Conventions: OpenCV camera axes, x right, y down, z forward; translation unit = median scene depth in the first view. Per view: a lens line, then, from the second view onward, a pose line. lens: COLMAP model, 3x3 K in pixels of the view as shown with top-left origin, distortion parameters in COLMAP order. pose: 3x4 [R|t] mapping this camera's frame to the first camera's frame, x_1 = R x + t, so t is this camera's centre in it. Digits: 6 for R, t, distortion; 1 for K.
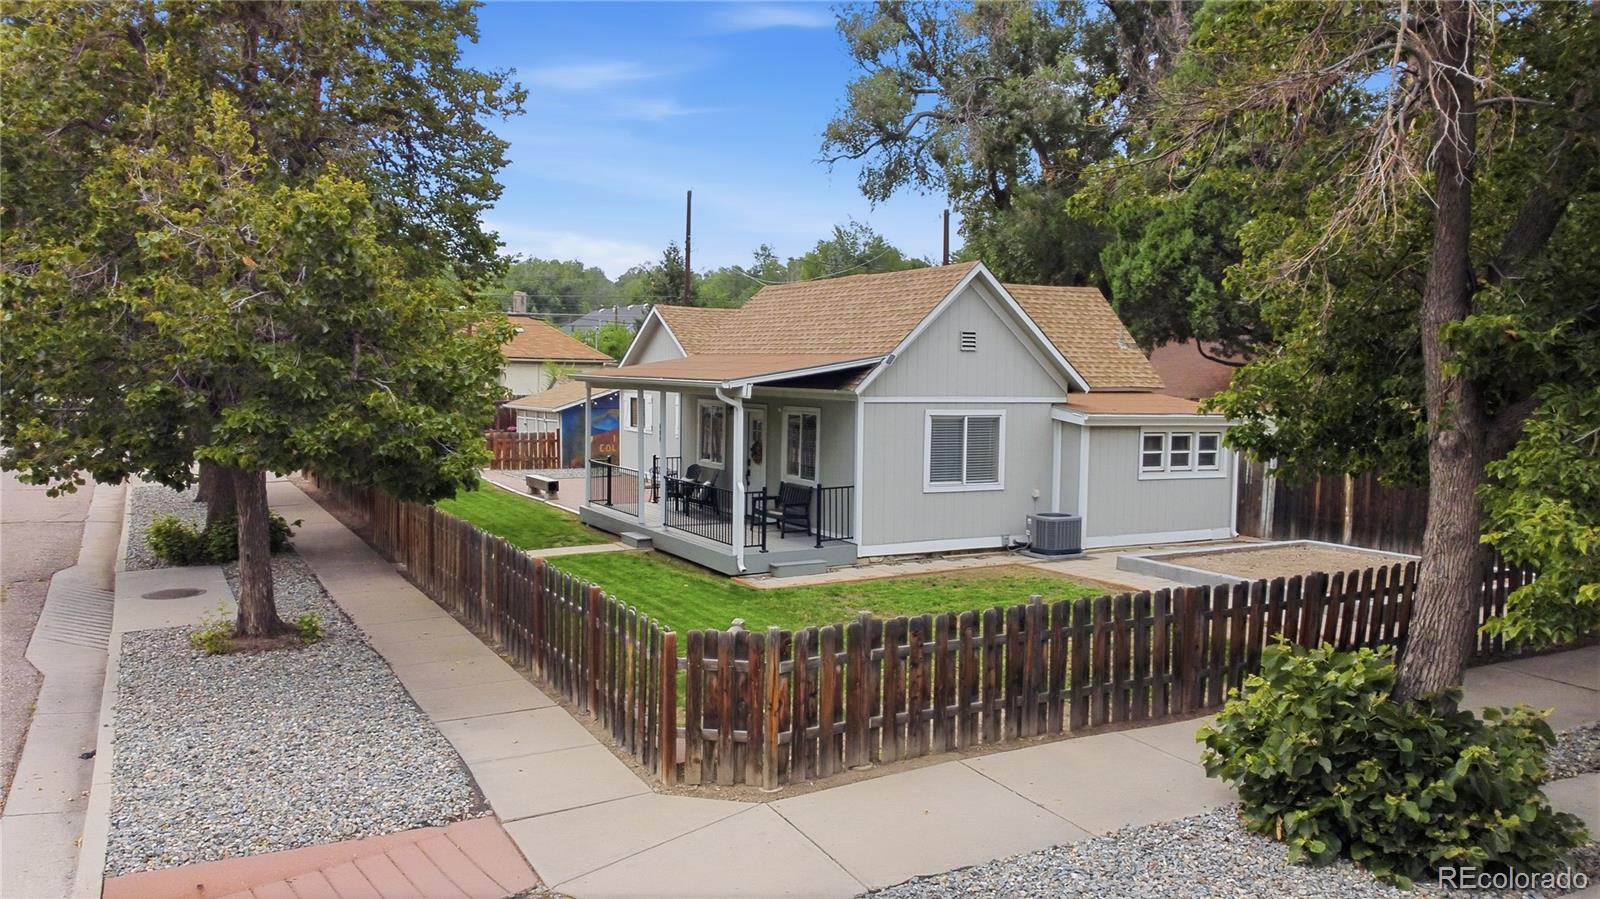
lens RADIAL K [[1208.6, 0, 800.0], [0, 1208.6, 449.5], [0, 0, 1]] dist [0.004319, -0.010651]
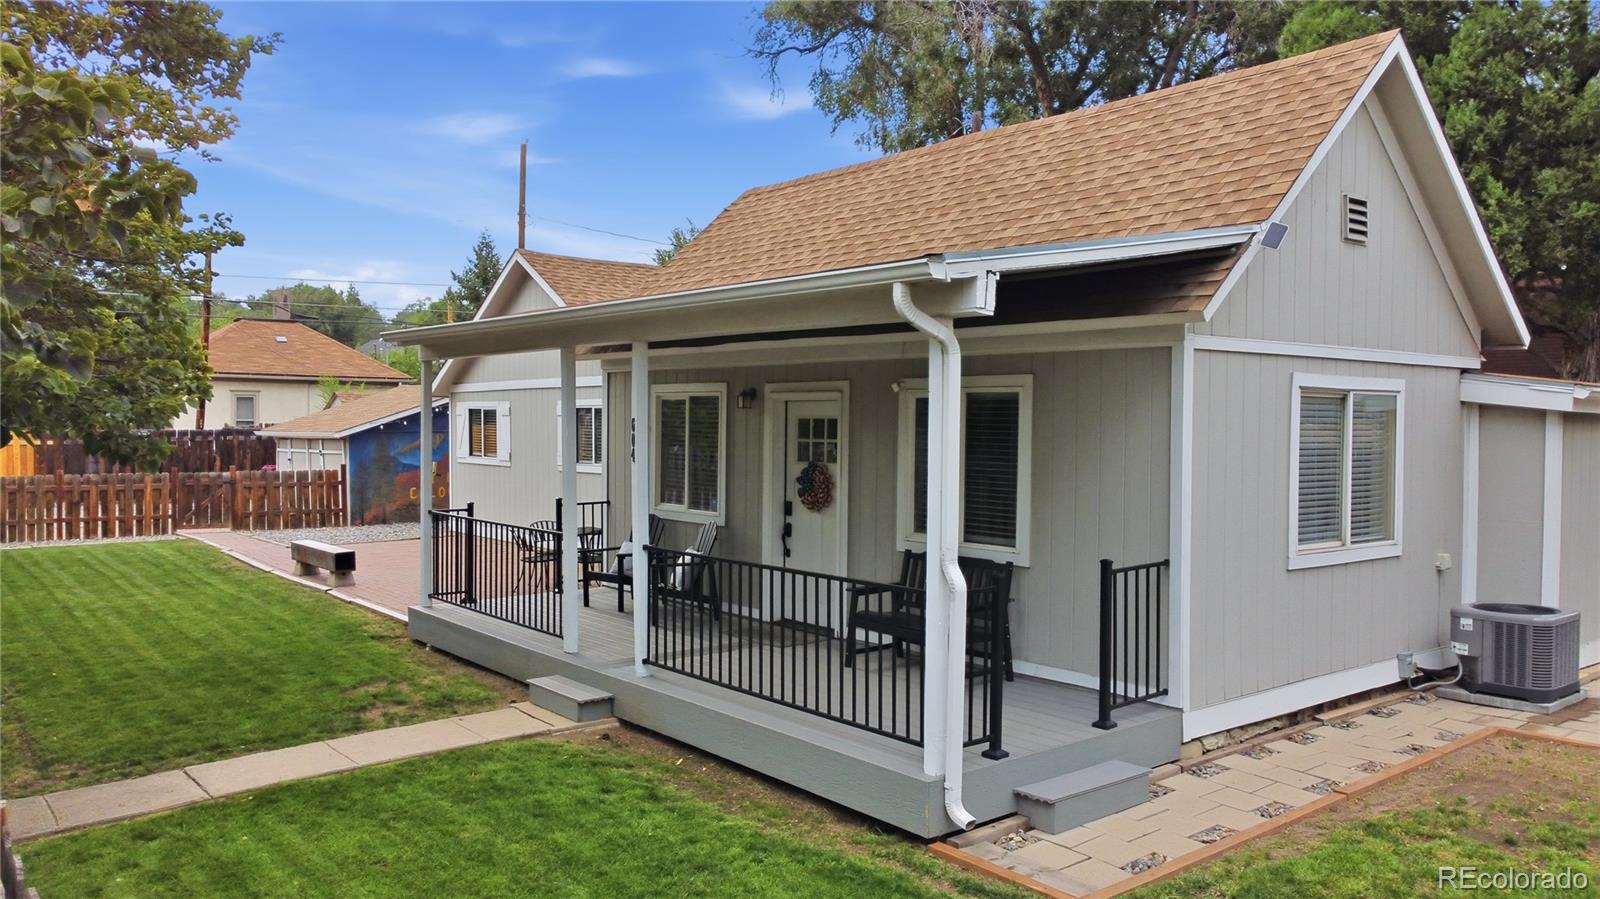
lens RADIAL K [[1208.6, 0, 800.0], [0, 1208.6, 449.5], [0, 0, 1]] dist [0.004319, -0.010651]
pose [[0.984511, -0.012263, 0.174893, -0.131678], [0.018935, 0.999153, -0.036528, 0.005577], [-0.174297, 0.039274, 0.983910, 0.581279]]
